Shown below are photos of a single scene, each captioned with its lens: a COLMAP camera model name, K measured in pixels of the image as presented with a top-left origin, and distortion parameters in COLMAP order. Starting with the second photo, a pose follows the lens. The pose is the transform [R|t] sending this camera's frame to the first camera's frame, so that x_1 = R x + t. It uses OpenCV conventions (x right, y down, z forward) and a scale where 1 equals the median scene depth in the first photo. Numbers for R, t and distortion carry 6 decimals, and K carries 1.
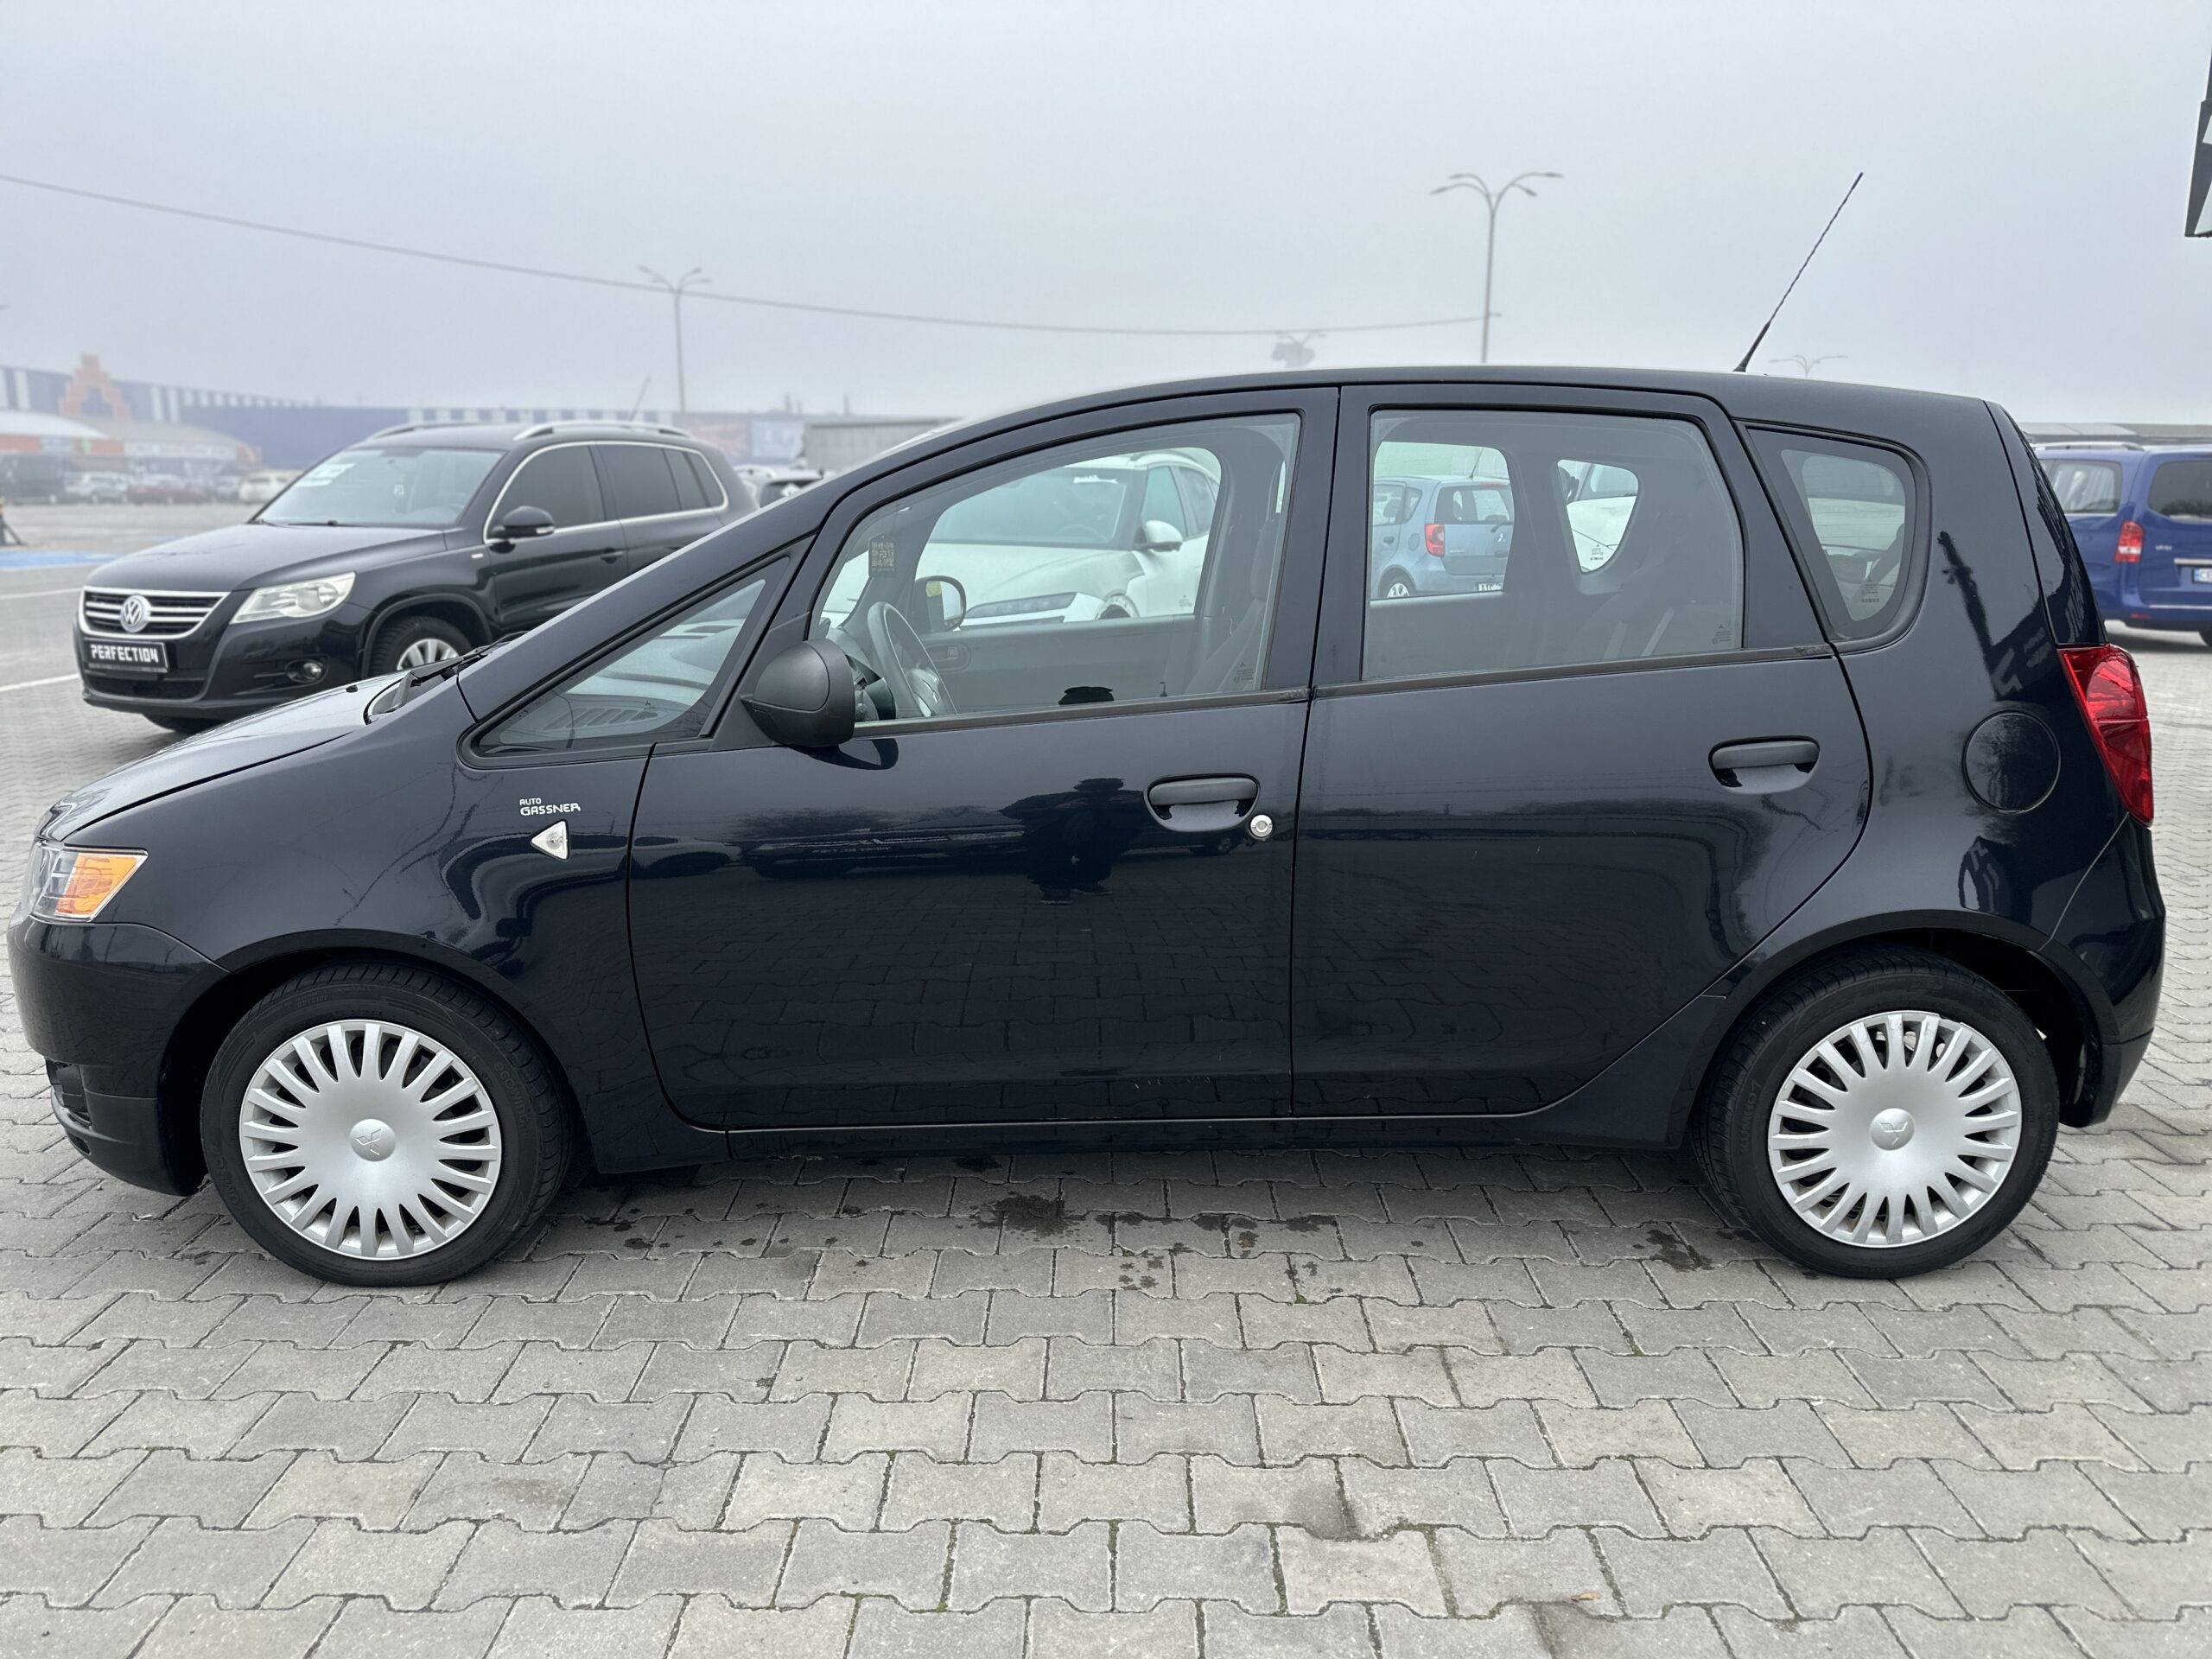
lens RADIAL K [[1583.5, 0, 1106.0], [0, 1583.5, 829.5], [0, 0, 1]] dist [0.097305, -0.137723]
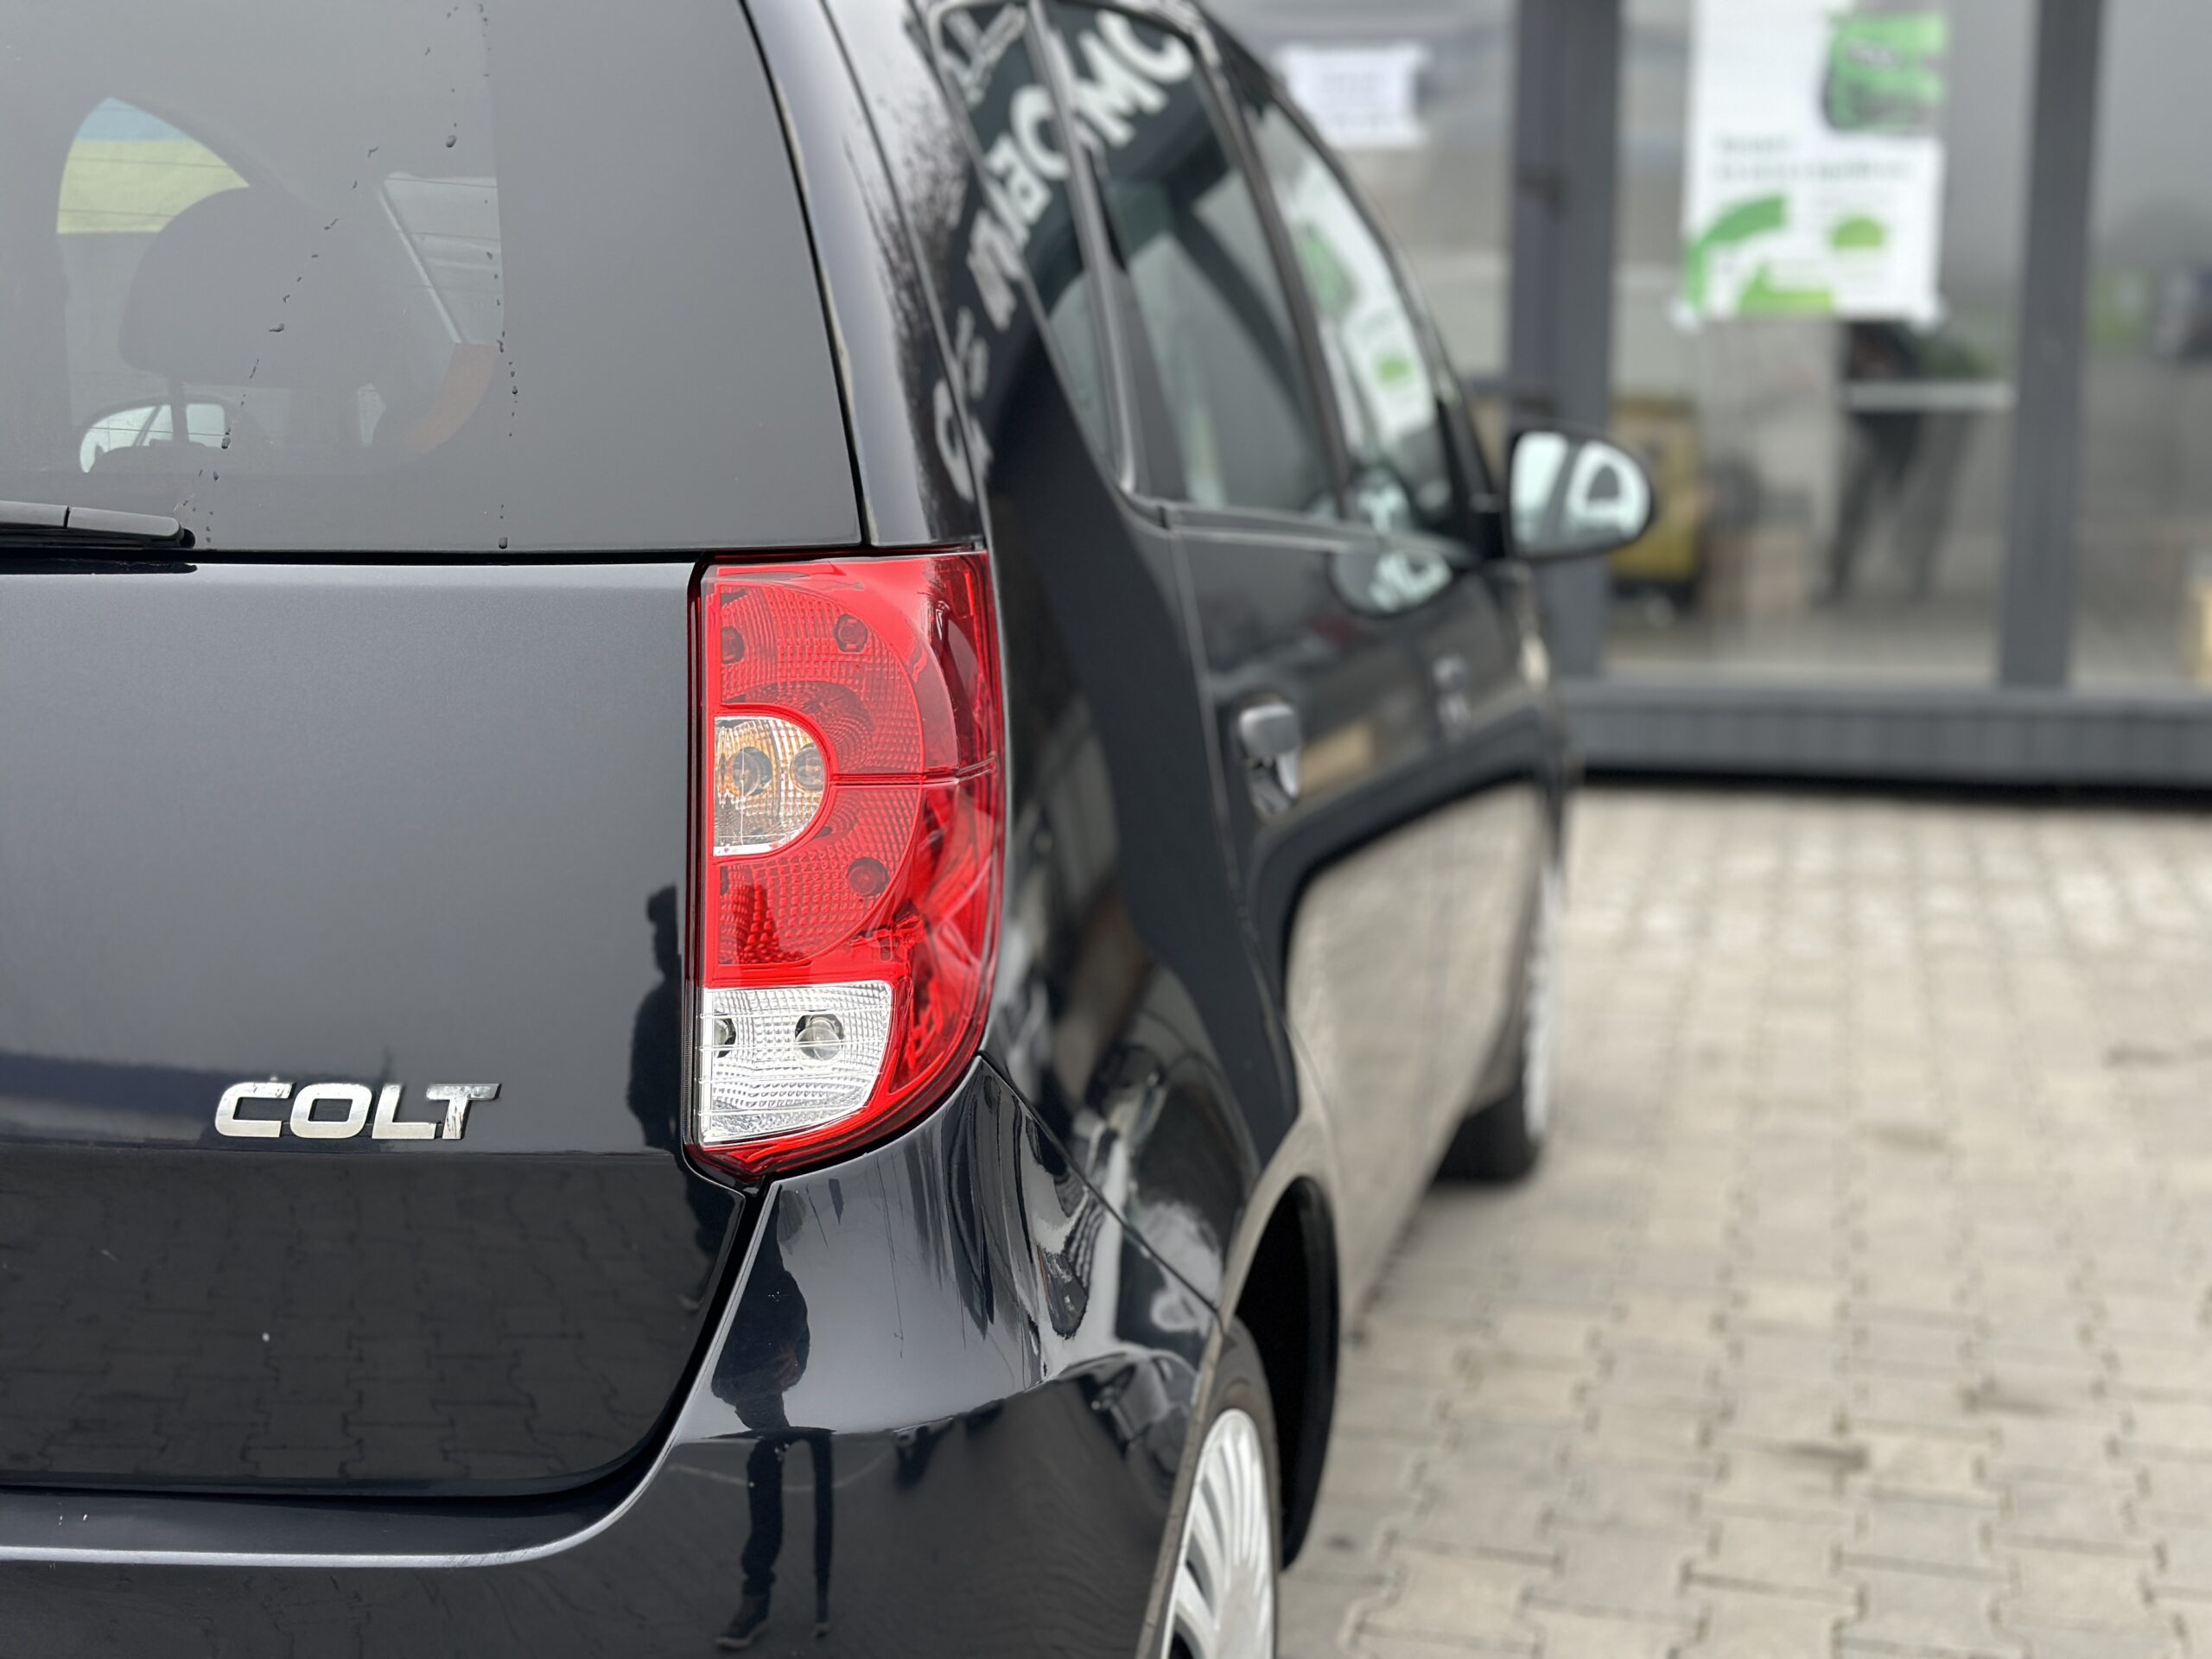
lens RADIAL K [[3058.6, 0, 1110.0], [0, 3058.6, 843.2], [0, 0, 1]] dist [0.225027, -0.555914]
pose [[0.229088, -0.158318, 0.960445, -1.202240], [0.202140, 0.972913, 0.112159, -0.112042], [-0.952186, 0.168450, 0.254885, 0.749253]]
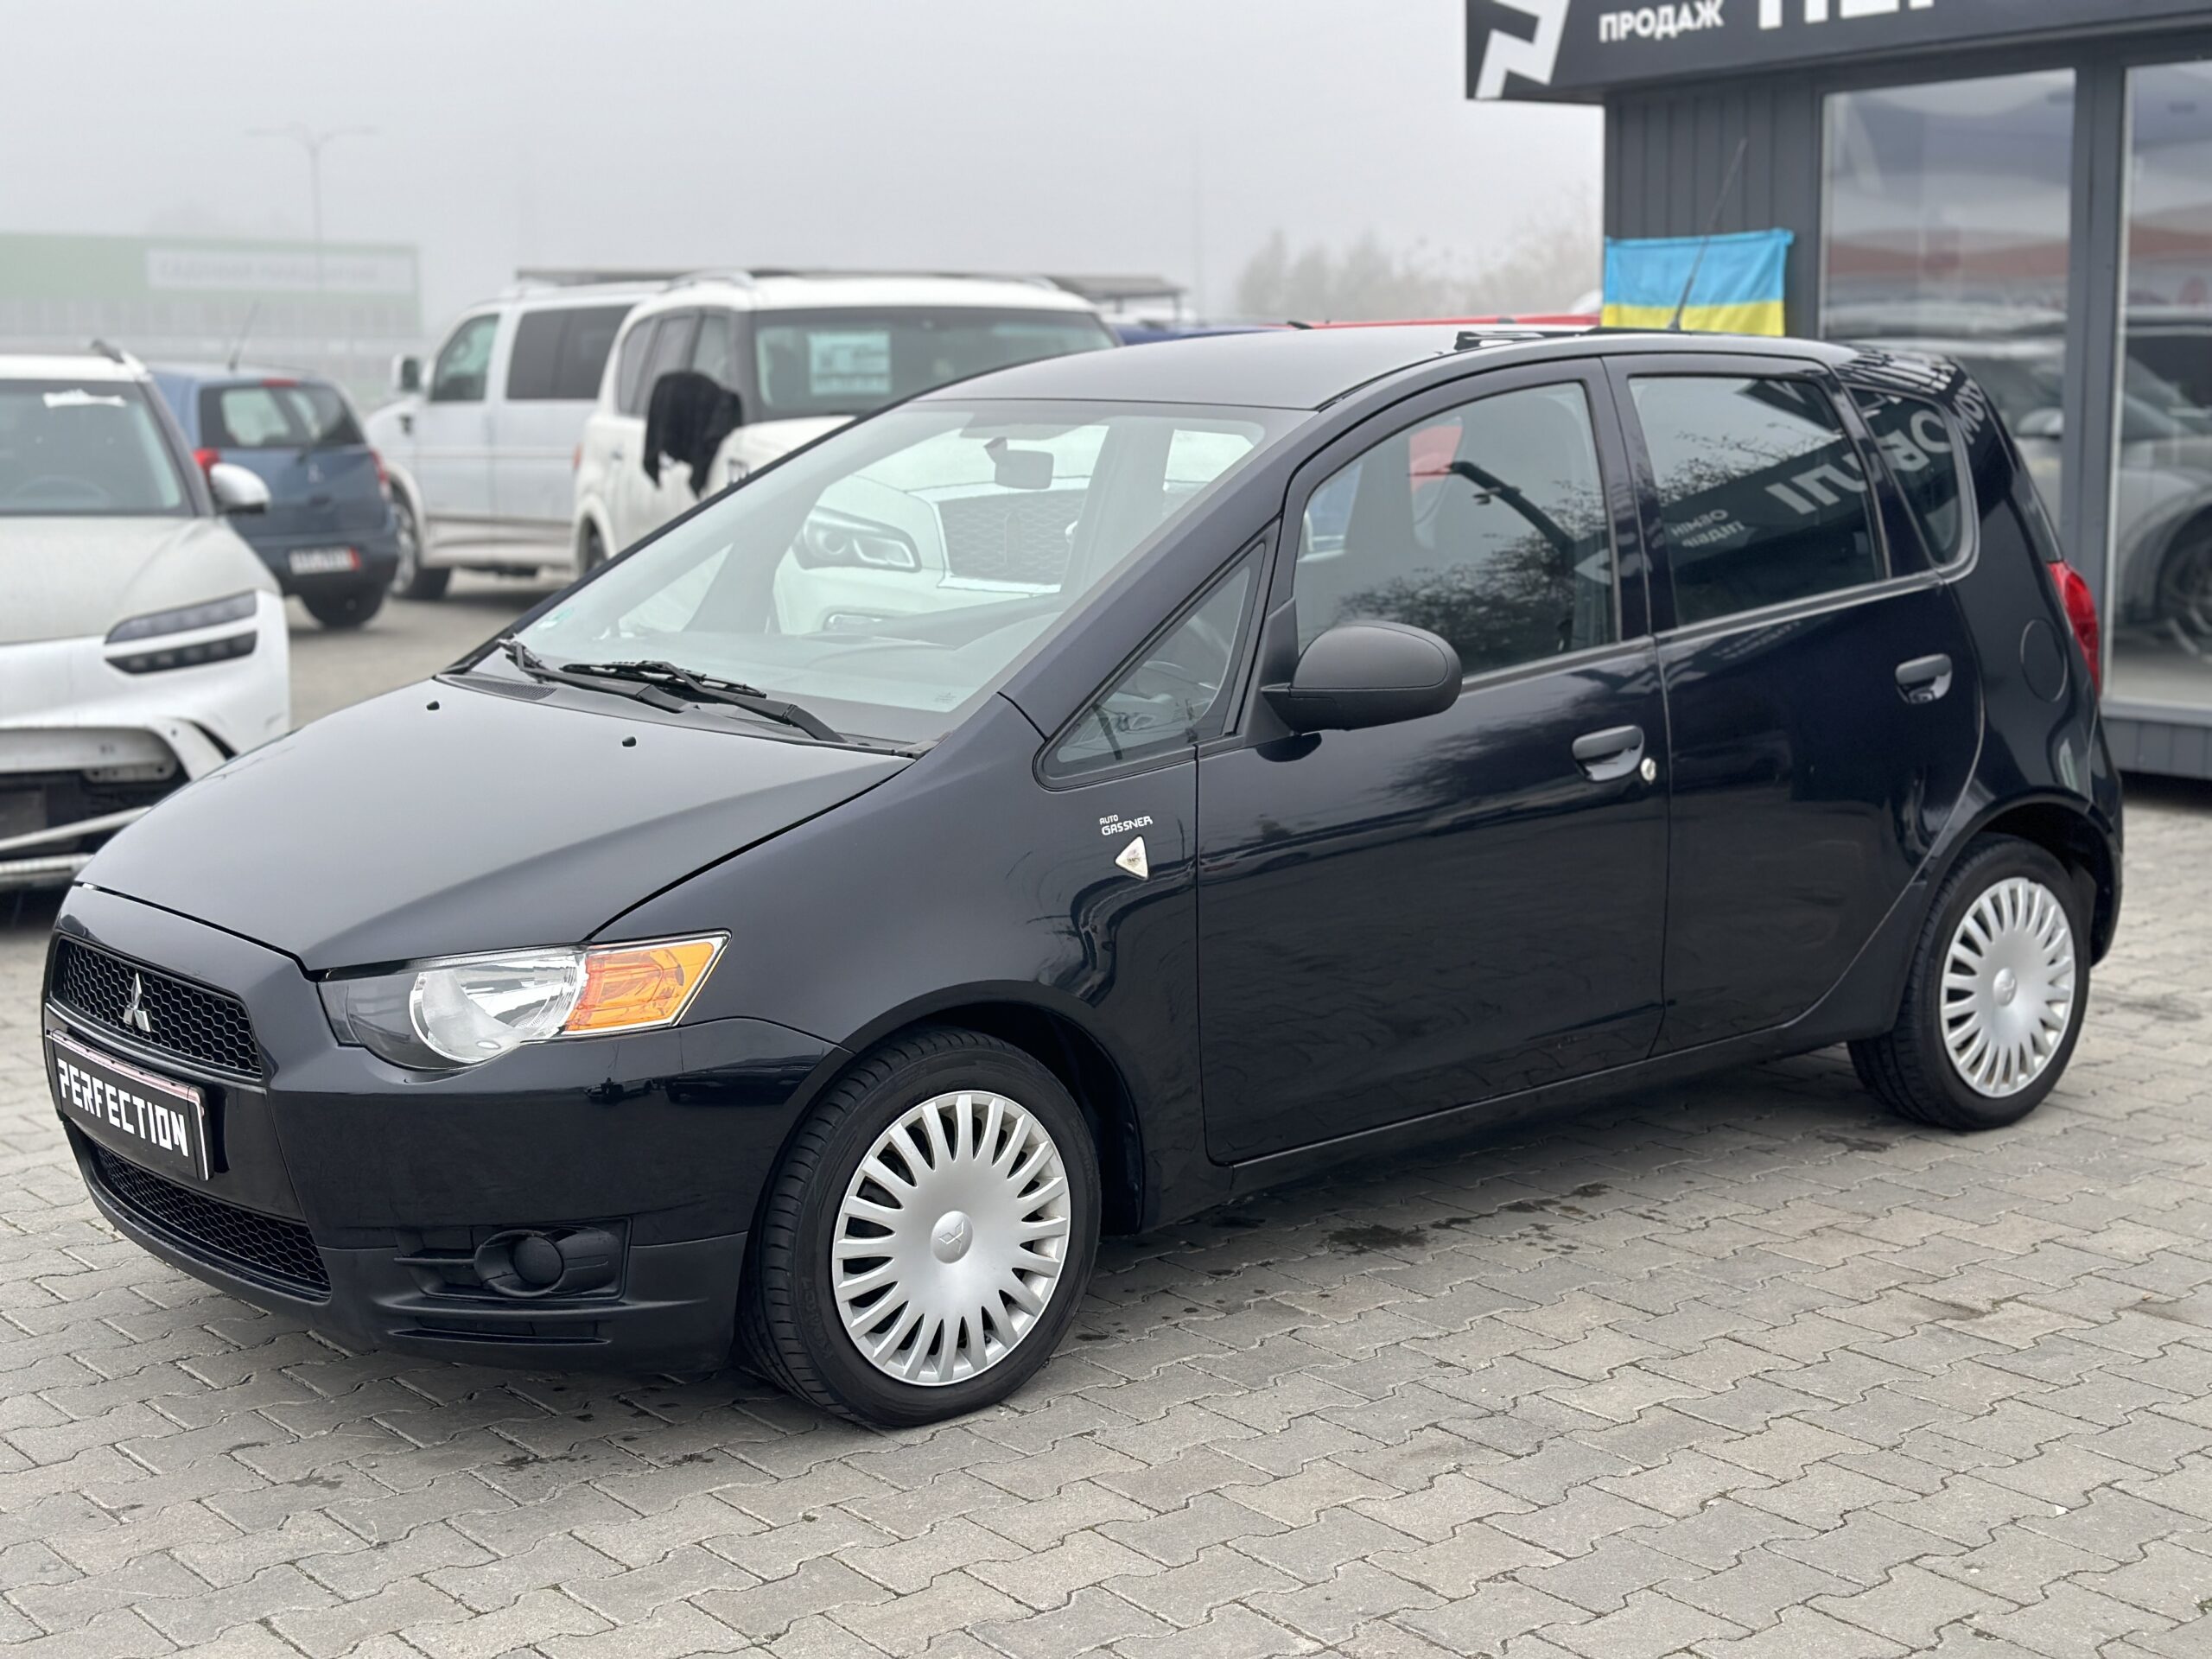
lens RADIAL K [[3057.0, 0, 1120.8], [0, 3057.0, 841.2], [0, 0, 1]] dist [0.201458, -0.448429]
pose [[0.777228, -0.107704, 0.619932, -1.452304], [0.152246, 0.988156, -0.019197, 0.029896], [-0.610522, 0.109302, 0.784420, -0.390451]]
